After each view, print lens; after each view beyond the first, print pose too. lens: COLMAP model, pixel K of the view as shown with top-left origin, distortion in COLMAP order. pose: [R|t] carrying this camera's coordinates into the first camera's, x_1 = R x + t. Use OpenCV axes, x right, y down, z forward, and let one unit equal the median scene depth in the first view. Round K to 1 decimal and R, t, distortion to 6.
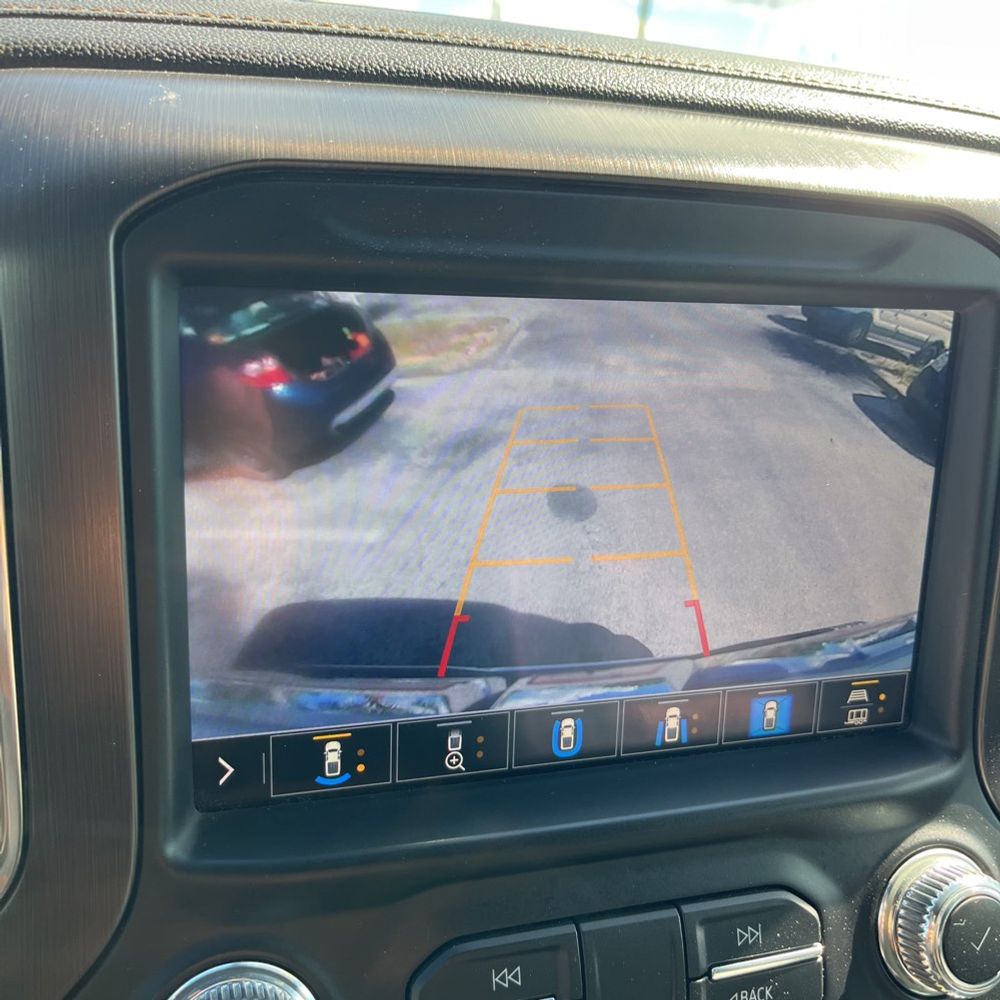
lens RADIAL K [[1016.5, 0, 499.1], [0, 1016.5, 504.4], [0, 0, 1]] dist [0.033415, 0.000000]
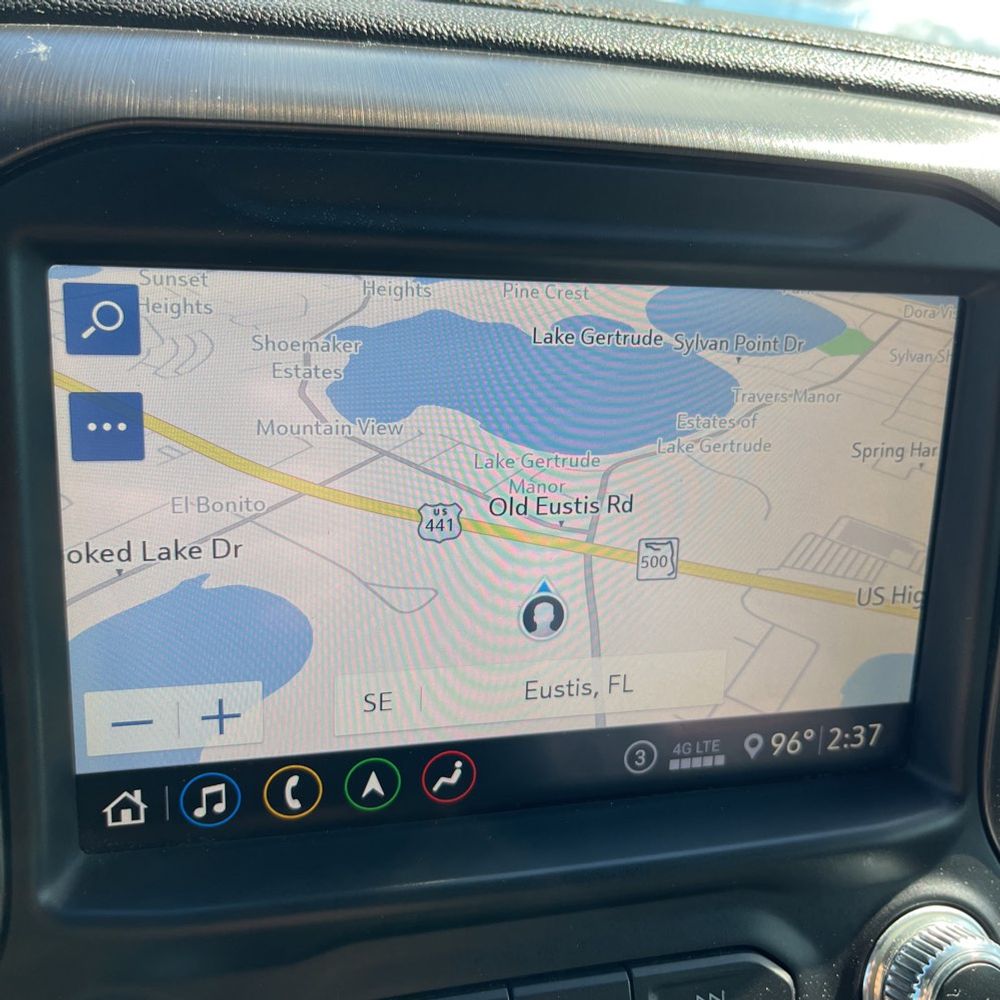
lens RADIAL K [[1027.3, 0, 505.4], [0, 1027.3, 503.6], [0, 0, 1]] dist [0.016682, 0.000000]
pose [[0.999061, 0.009643, -0.042233, 0.100454], [-0.009531, 0.999951, 0.002834, -0.010401], [0.042258, -0.002429, 0.999104, 0.105187]]
